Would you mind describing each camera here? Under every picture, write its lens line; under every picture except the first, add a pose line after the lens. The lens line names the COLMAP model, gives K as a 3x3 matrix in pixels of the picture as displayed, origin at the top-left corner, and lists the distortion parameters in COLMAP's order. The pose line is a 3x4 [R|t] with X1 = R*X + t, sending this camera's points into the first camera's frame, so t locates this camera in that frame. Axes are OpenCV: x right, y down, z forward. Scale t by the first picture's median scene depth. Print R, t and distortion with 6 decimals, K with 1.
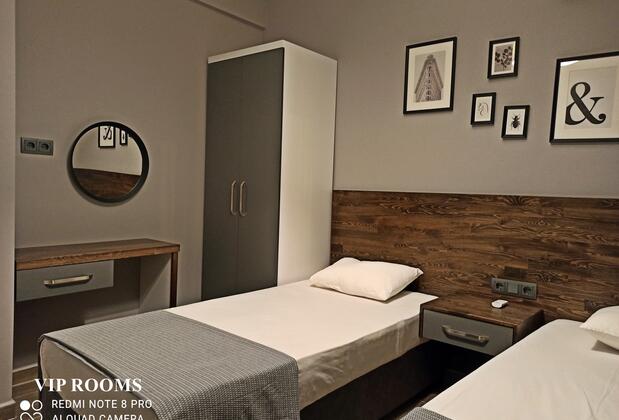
lens RADIAL K [[450.5, 0, 311.5], [0, 450.5, 211.5], [0, 0, 1]] dist [0.028024, -0.001233]
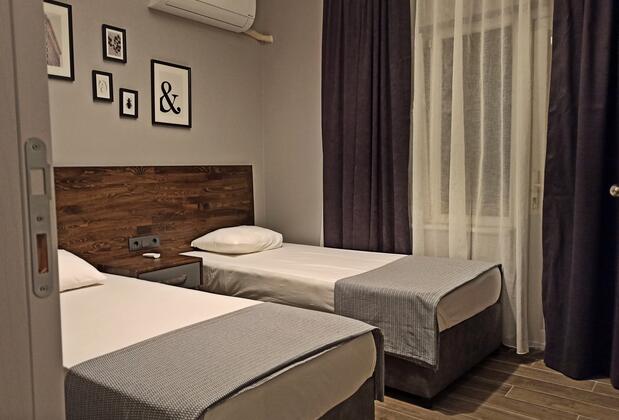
lens RADIAL K [[450.5, 0, 311.5], [0, 450.5, 207.0], [0, 0, 1]] dist [0.028024, -0.001233]
pose [[-0.008281, -0.116734, 0.993129, -0.745884], [0.073143, 0.990432, 0.117027, -0.034243], [-0.997287, 0.073609, 0.000337, 0.543512]]
